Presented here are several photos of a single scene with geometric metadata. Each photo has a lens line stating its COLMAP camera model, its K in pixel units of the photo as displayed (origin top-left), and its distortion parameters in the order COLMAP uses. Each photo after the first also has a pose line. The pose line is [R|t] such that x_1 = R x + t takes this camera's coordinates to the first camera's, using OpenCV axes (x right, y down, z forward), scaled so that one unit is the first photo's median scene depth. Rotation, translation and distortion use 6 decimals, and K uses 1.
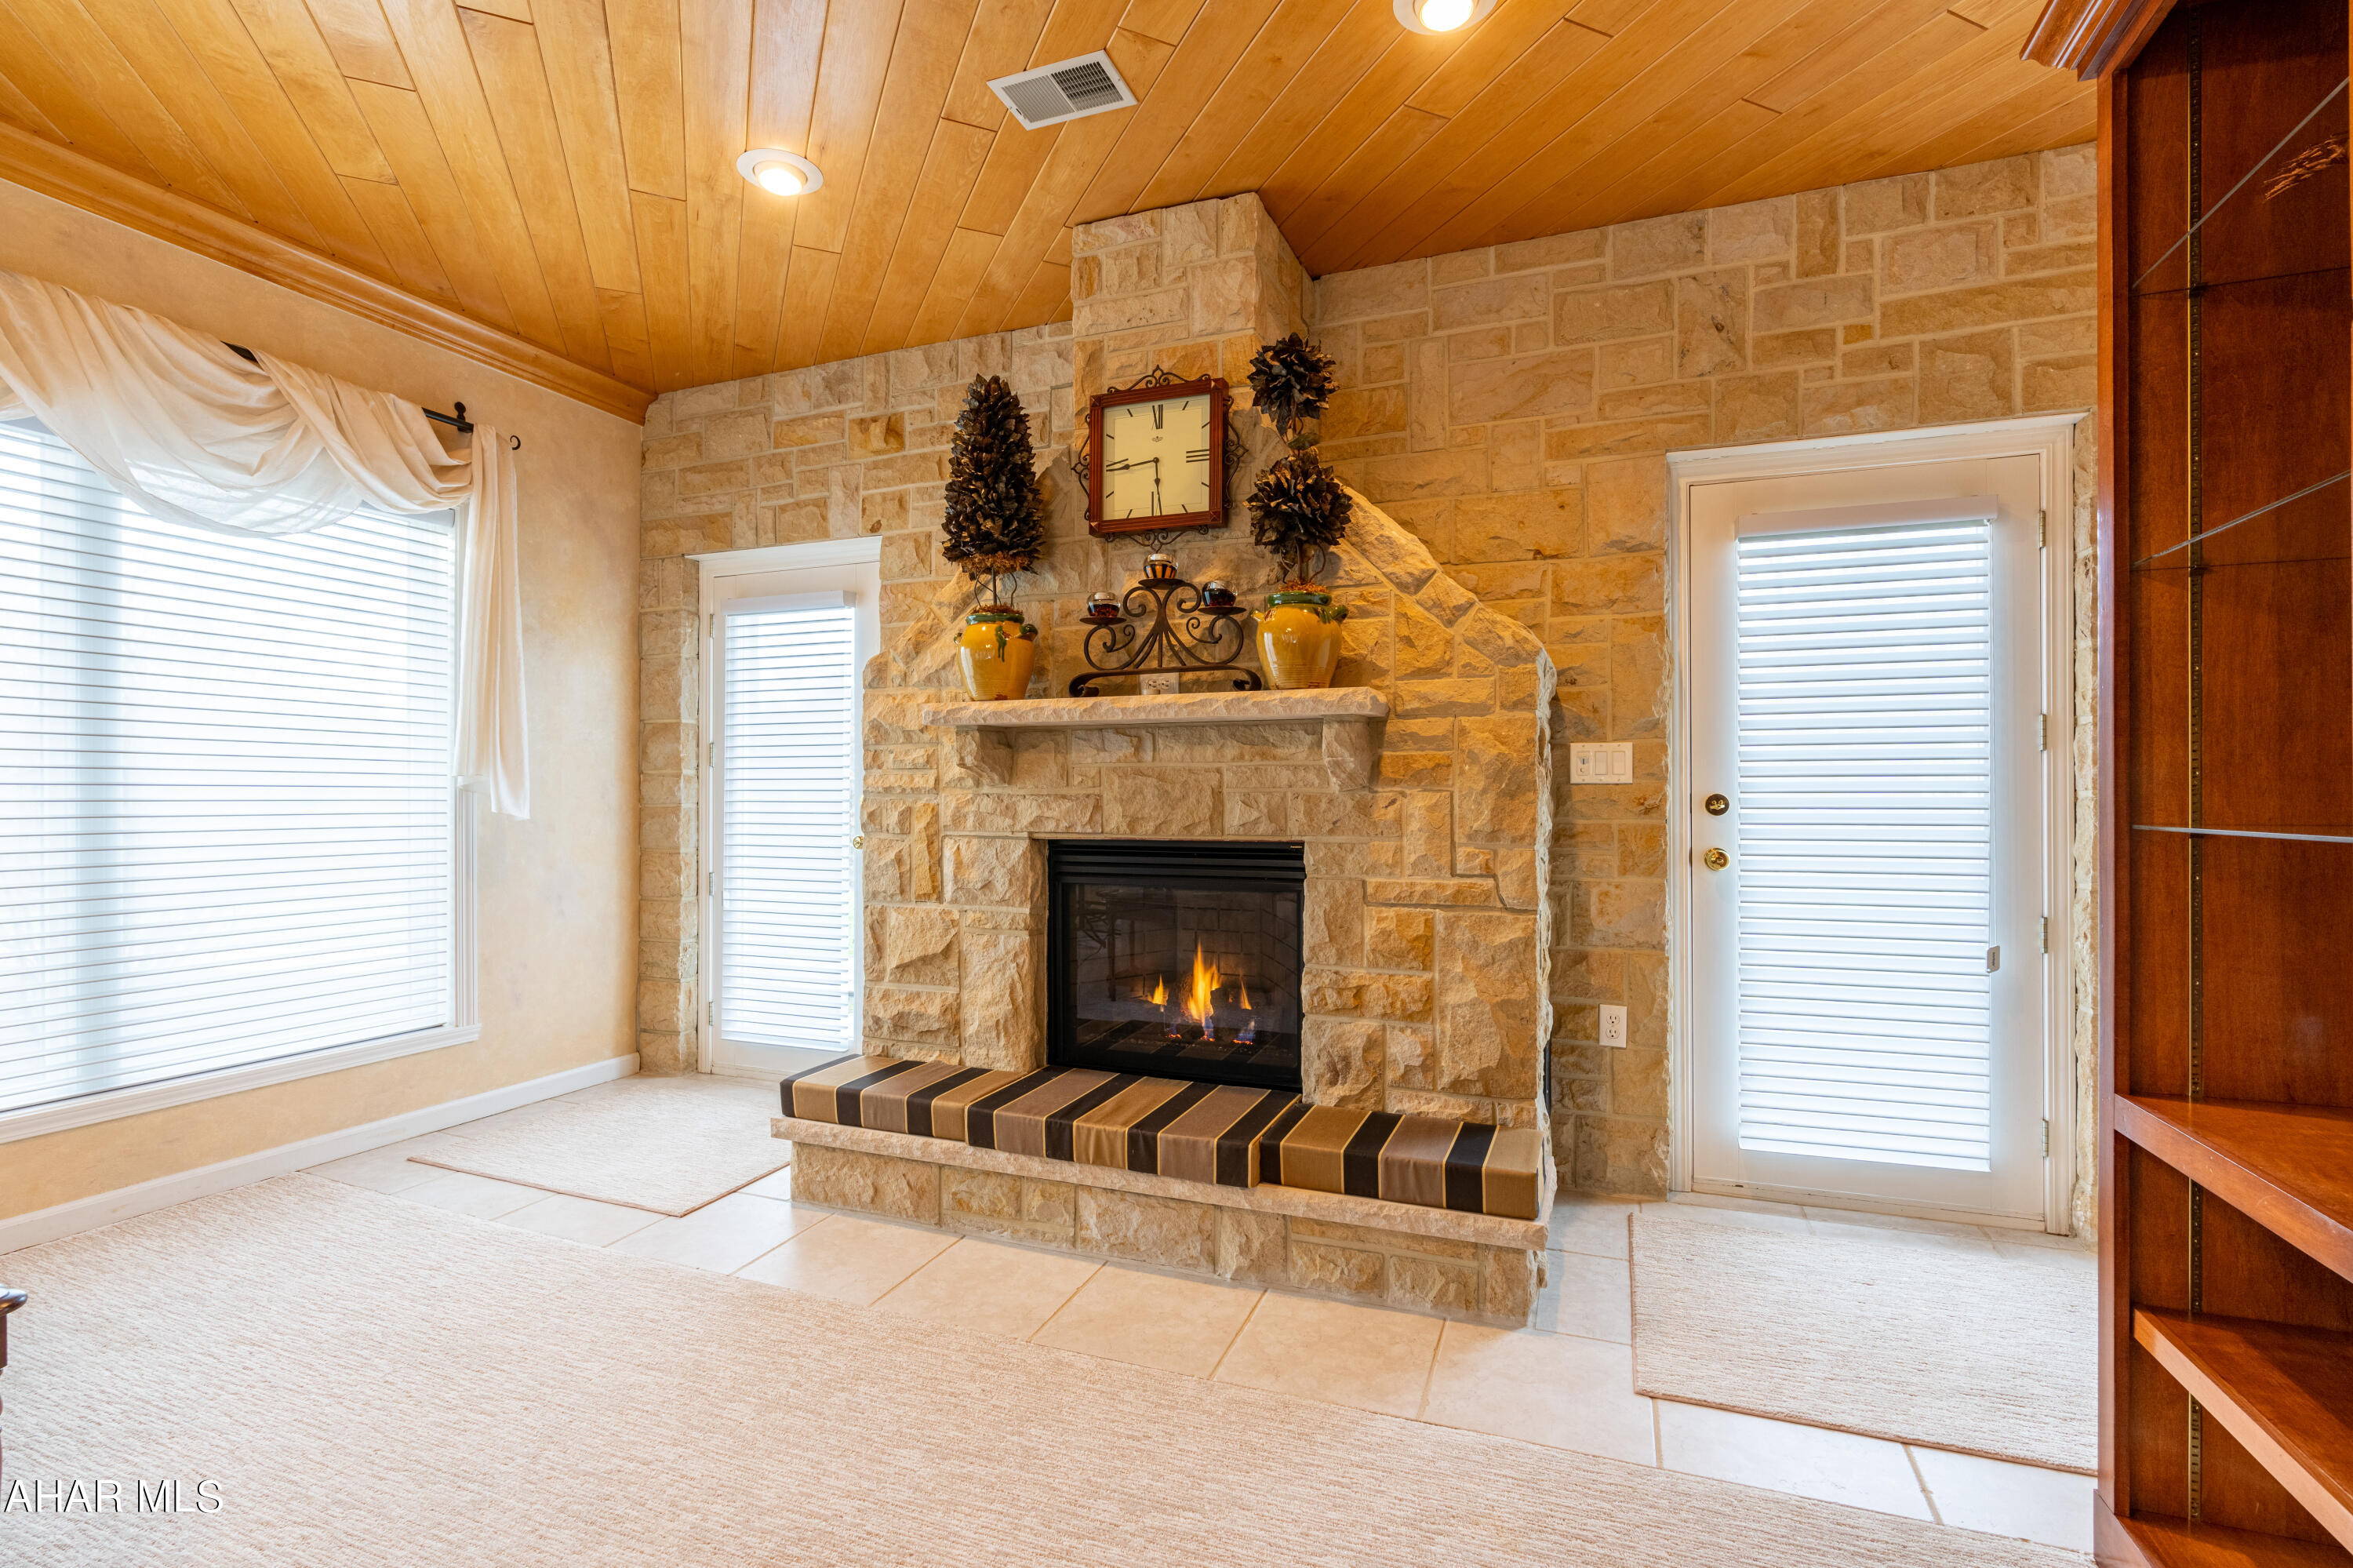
lens RADIAL K [[1064.6, 0, 1170.7], [0, 1064.6, 808.4], [0, 0, 1]] dist [-0.003972, -0.000087]
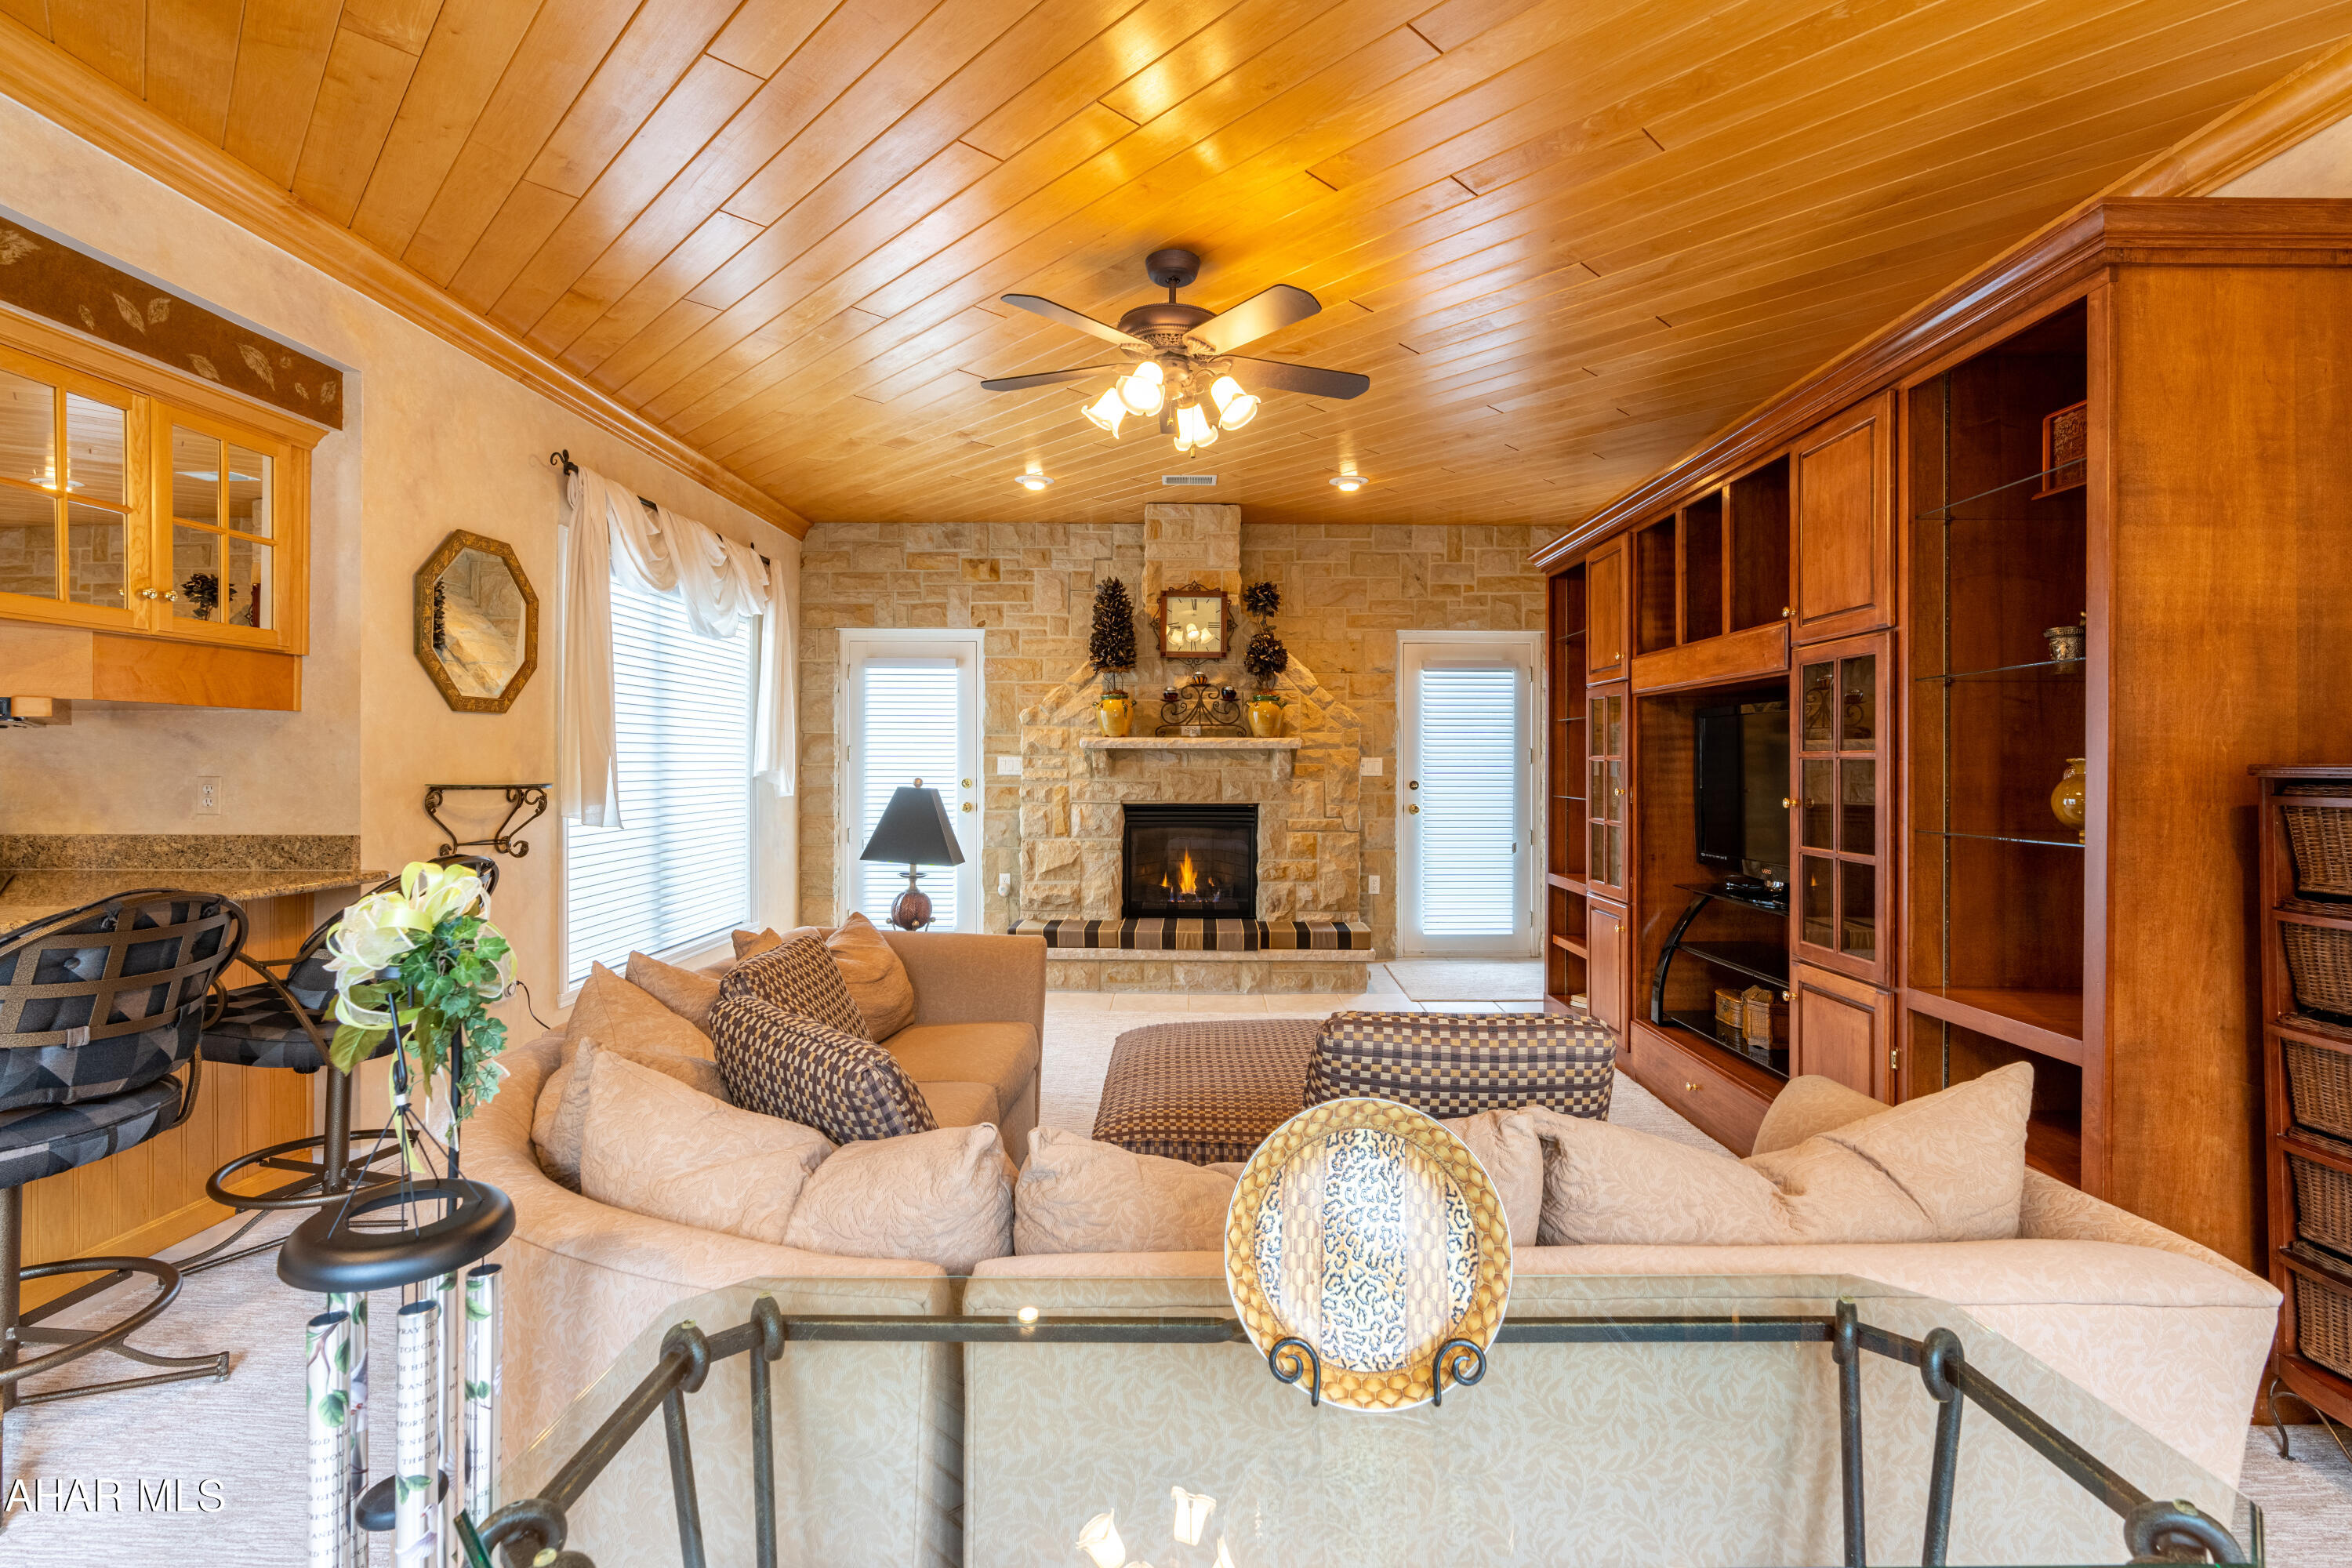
lens RADIAL K [[1064.0, 0, 1193.2], [0, 1064.0, 788.4], [0, 0, 1]] dist [-0.002151, 0.000540]
pose [[0.926162, -0.006938, 0.377062, -0.804783], [0.000732, 0.999862, 0.016598, -0.035781], [-0.377125, -0.015097, 0.926039, -0.956106]]
